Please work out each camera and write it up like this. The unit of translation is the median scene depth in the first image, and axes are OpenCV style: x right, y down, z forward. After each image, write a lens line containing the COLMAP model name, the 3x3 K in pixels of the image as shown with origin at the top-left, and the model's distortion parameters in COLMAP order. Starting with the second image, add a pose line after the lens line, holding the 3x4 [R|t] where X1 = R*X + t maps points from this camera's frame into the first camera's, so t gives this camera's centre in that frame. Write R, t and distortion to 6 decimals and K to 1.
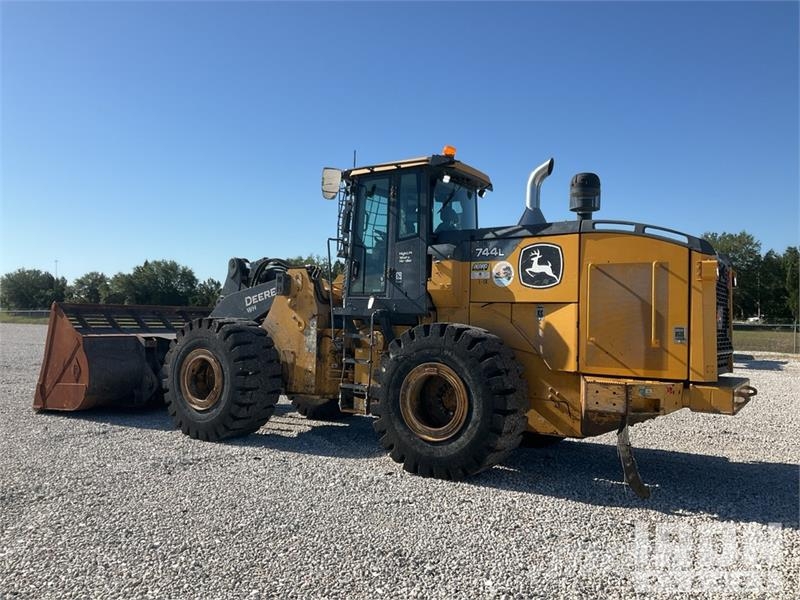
lens RADIAL K [[660.7, 0, 393.2], [0, 660.7, 301.9], [0, 0, 1]] dist [0.072072, -0.130842]
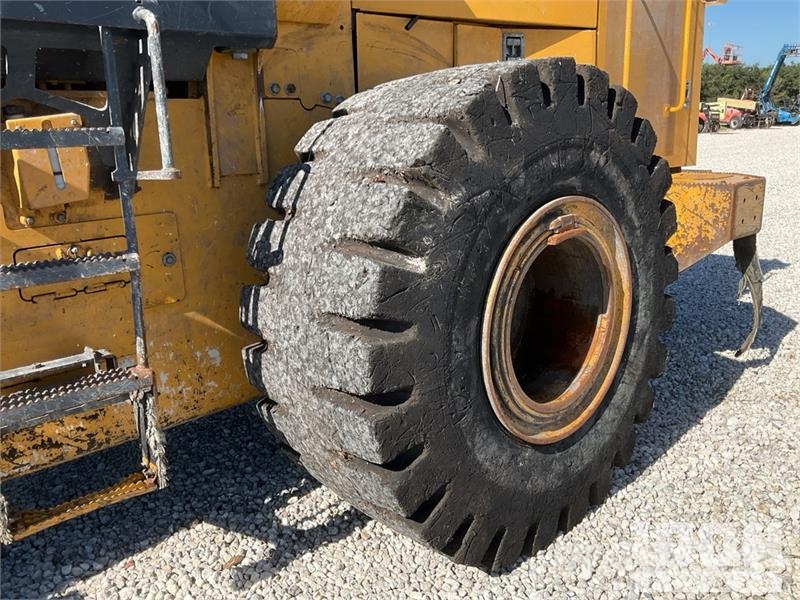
lens RADIAL K [[660.7, 0, 399.7], [0, 660.7, 302.0], [0, 0, 1]] dist [0.072072, -0.130842]
pose [[0.268369, -0.271667, 0.924216, -0.237427], [0.018979, 0.960716, 0.276885, 0.051297], [-0.963129, -0.056767, 0.262983, 0.951671]]
